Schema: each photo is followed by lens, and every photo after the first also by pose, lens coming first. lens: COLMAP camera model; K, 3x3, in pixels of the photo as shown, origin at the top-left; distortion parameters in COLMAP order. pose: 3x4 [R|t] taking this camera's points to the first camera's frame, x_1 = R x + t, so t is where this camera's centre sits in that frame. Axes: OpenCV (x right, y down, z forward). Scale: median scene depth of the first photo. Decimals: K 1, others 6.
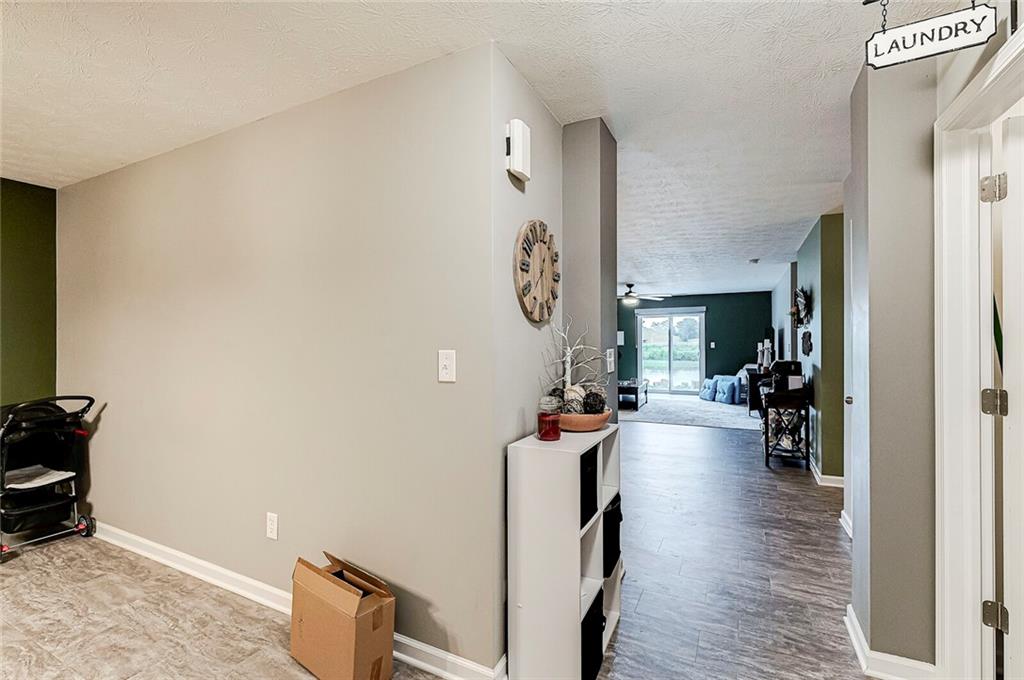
lens RADIAL K [[441.5, 0, 524.5], [0, 441.5, 341.5], [0, 0, 1]] dist [-0.000916, 0.000028]
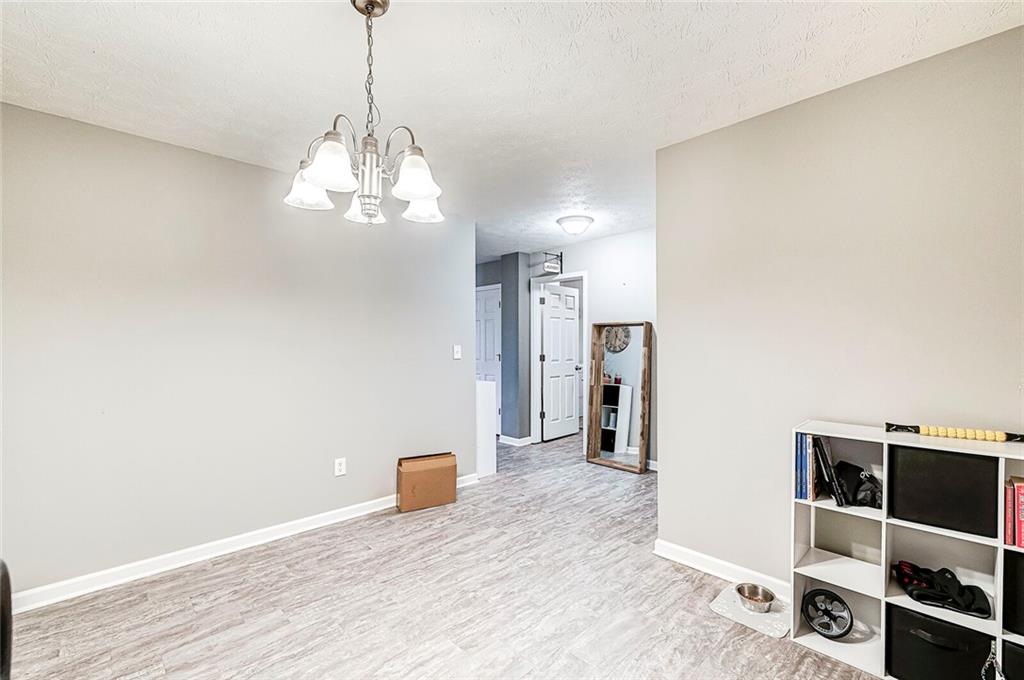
lens RADIAL K [[448.5, 0, 513.3], [0, 448.5, 334.9], [0, 0, 1]] dist [-0.000552, -0.000304]
pose [[0.342176, 0.015144, 0.939514, -1.934883], [-0.002221, 0.999880, -0.015308, 0.000839], [-0.939633, 0.003151, 0.342169, -0.055795]]
